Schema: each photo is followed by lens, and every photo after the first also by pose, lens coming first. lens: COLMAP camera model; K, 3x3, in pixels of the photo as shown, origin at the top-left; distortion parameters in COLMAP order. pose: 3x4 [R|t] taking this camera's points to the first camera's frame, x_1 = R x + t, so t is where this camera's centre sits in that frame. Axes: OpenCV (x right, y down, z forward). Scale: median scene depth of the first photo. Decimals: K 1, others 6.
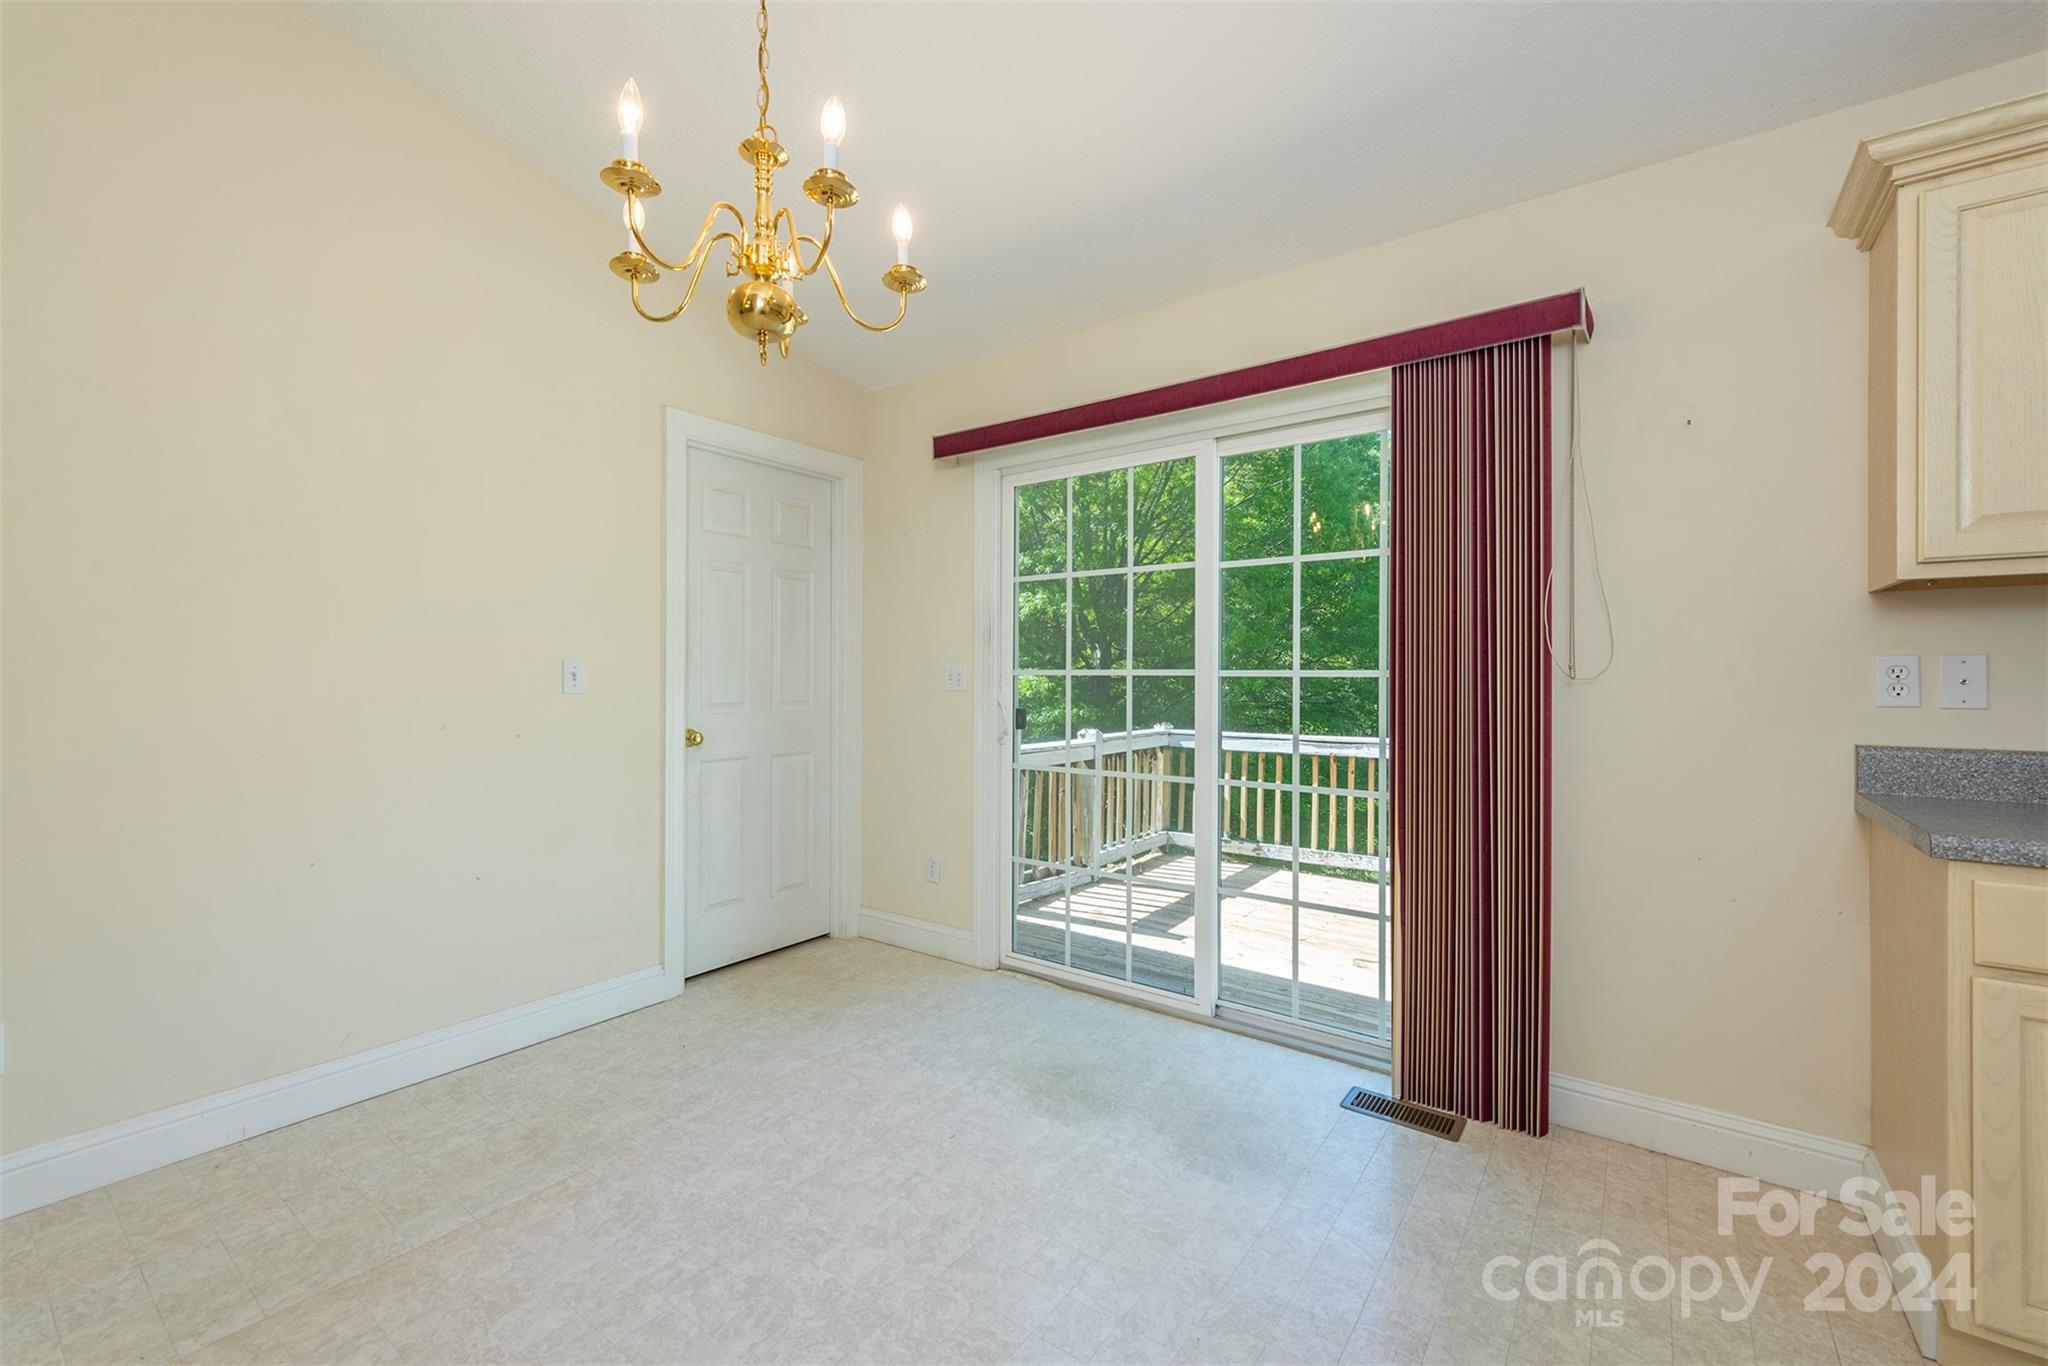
lens RADIAL K [[838.5, 0, 1026.1], [0, 838.5, 672.9], [0, 0, 1]] dist [0.019871, -0.004075]
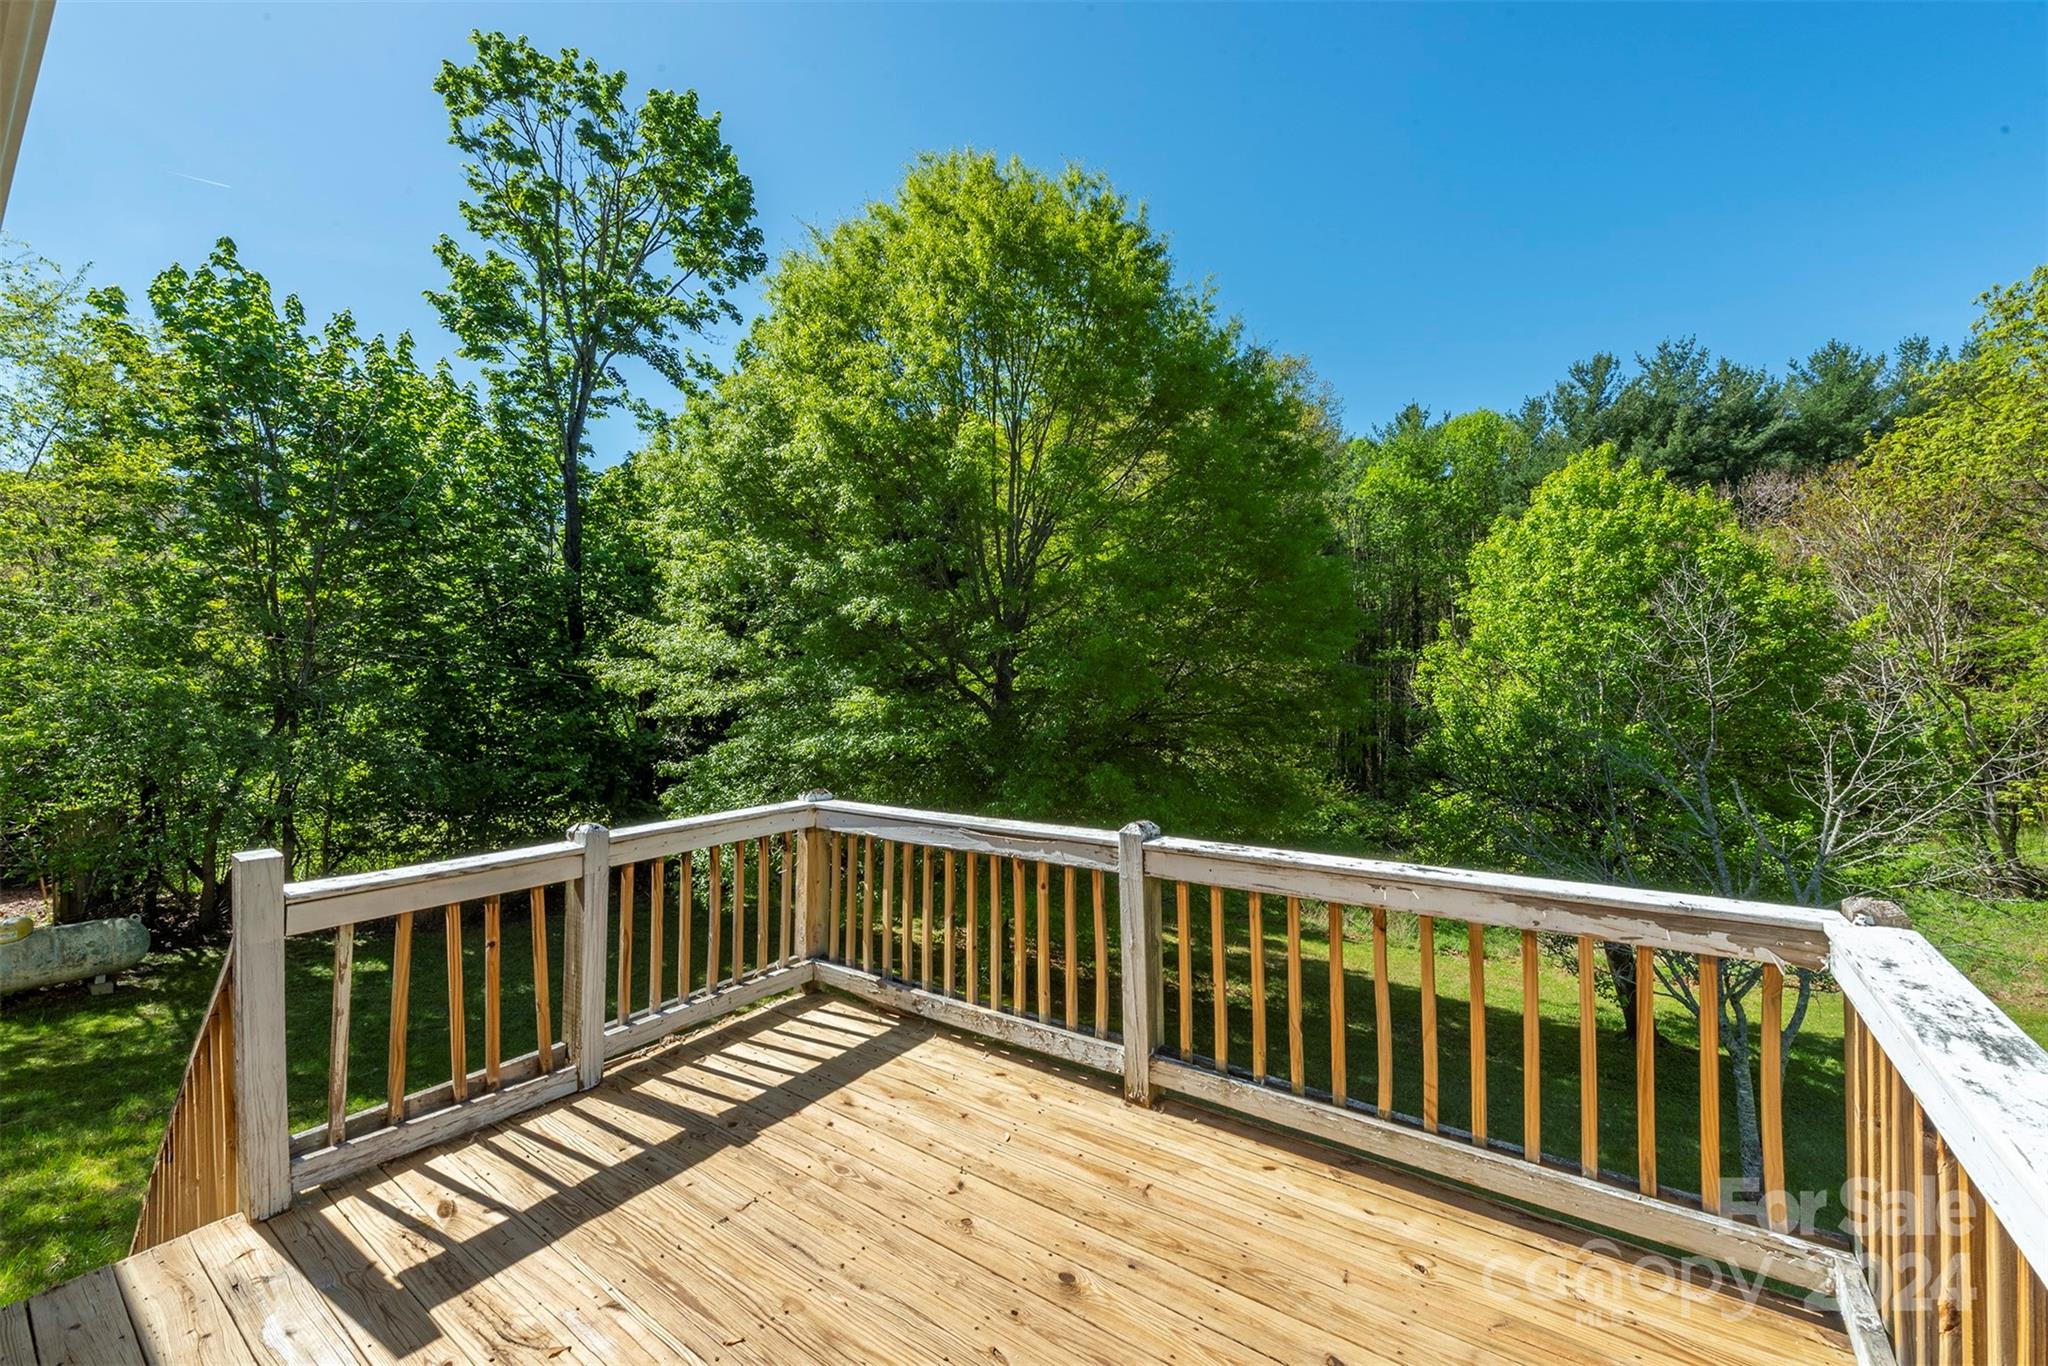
lens RADIAL K [[818.2, 0, 1033.0], [0, 818.2, 669.4], [0, 0, 1]] dist [0.014874, -0.003258]
pose [[0.999861, -0.016661, -0.000480, 0.716048], [0.016656, 0.999810, -0.010146, -0.054270], [0.000649, 0.010137, 0.999948, 0.784120]]
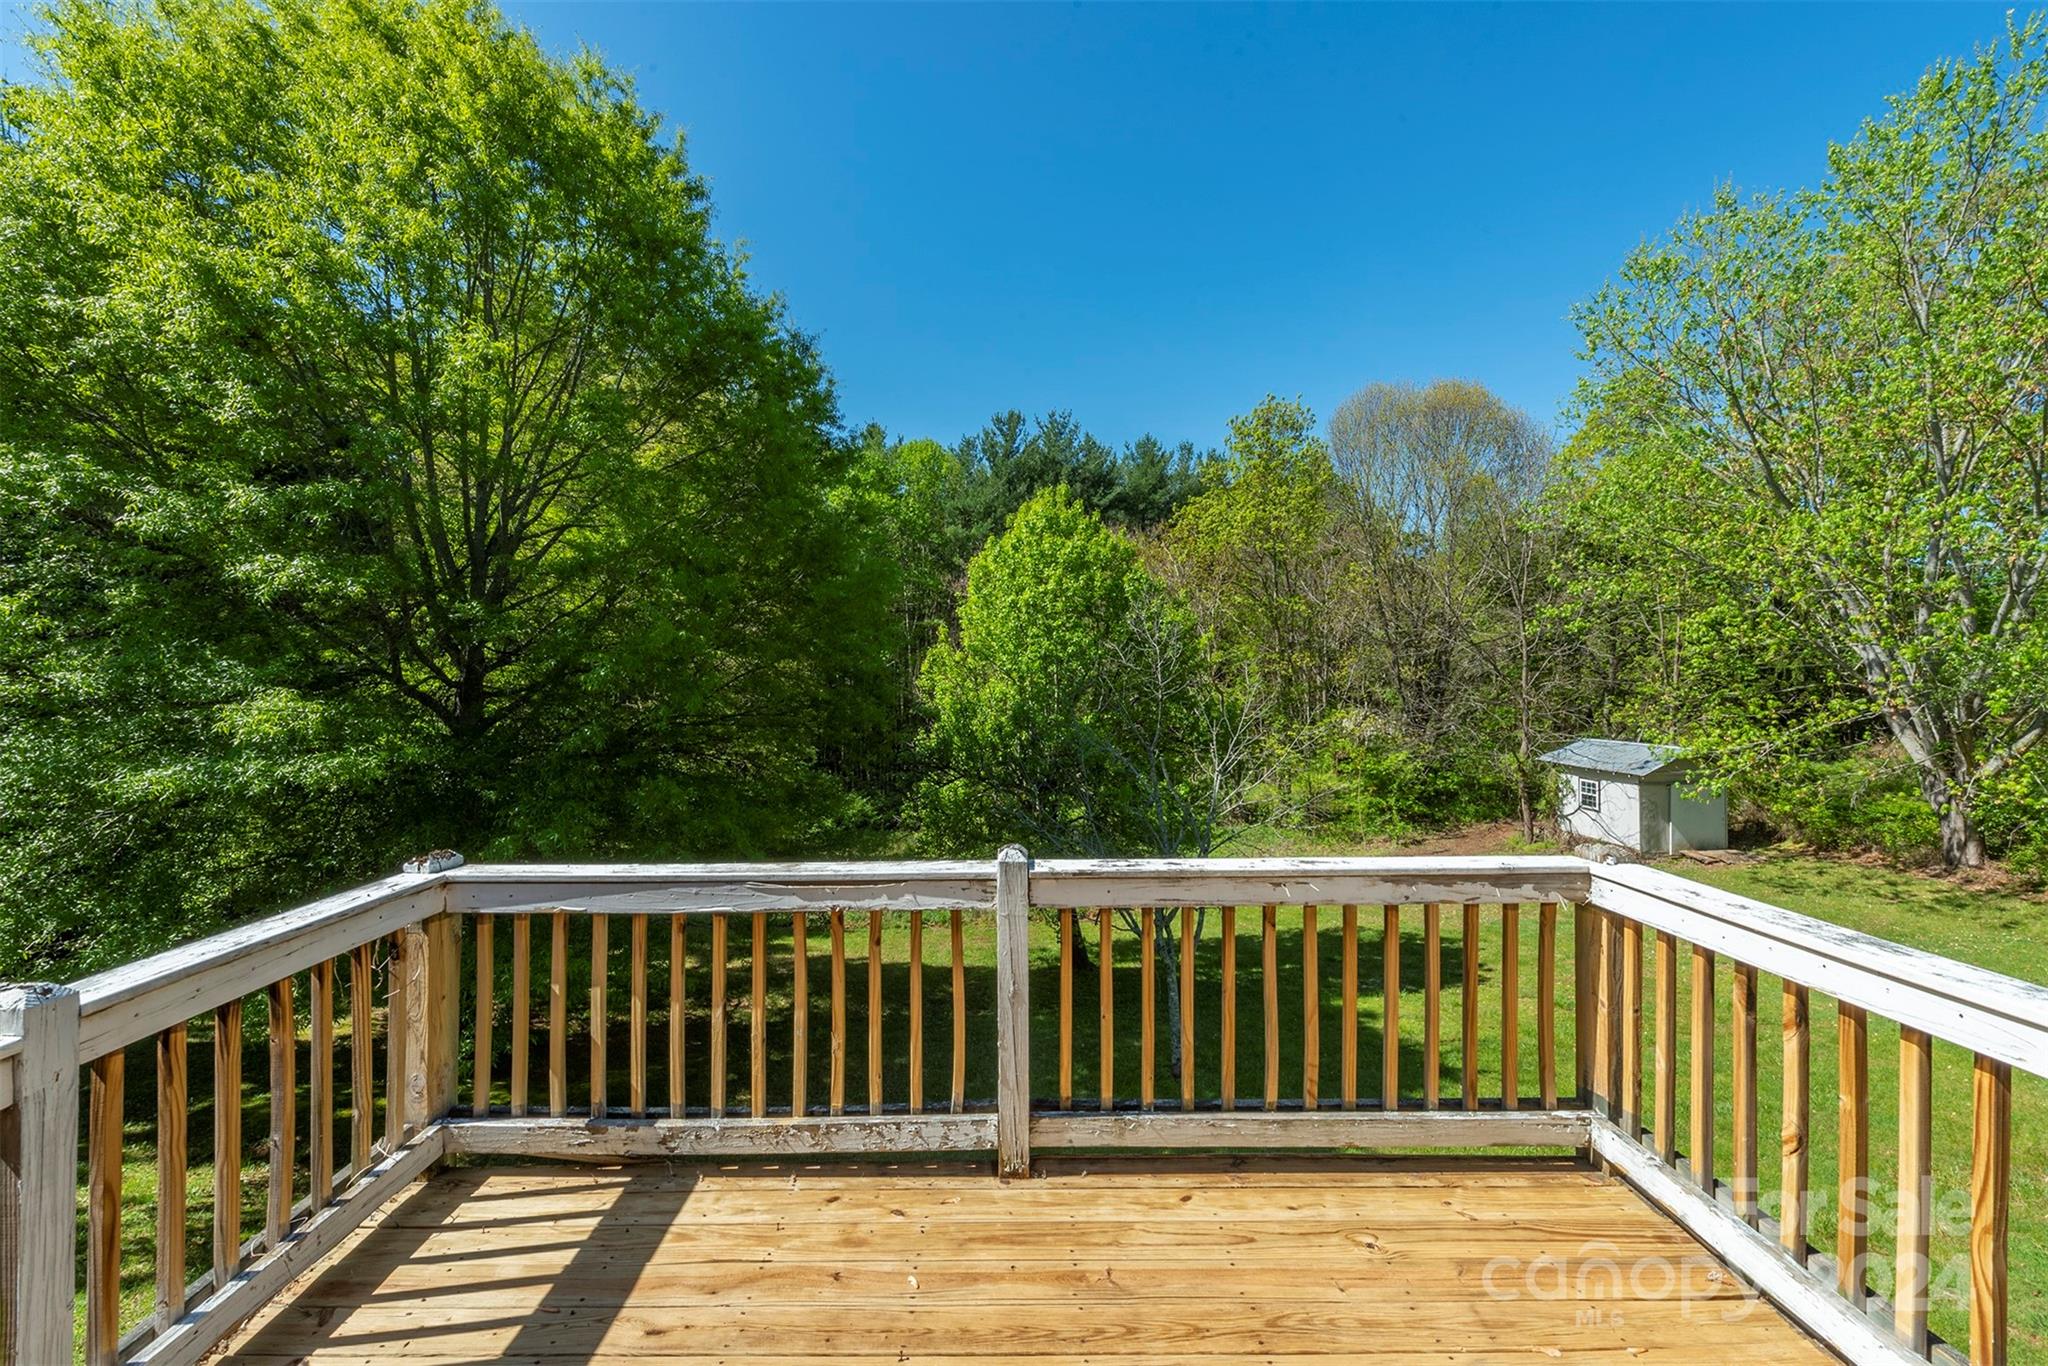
lens RADIAL K [[818.2, 0, 1009.4], [0, 818.2, 681.6], [0, 0, 1]] dist [0.014874, -0.003258]
pose [[0.816146, -0.016012, 0.577624, 0.346869], [0.008932, 0.999846, 0.015096, -0.061563], [-0.577777, -0.007161, 0.816164, 1.093987]]
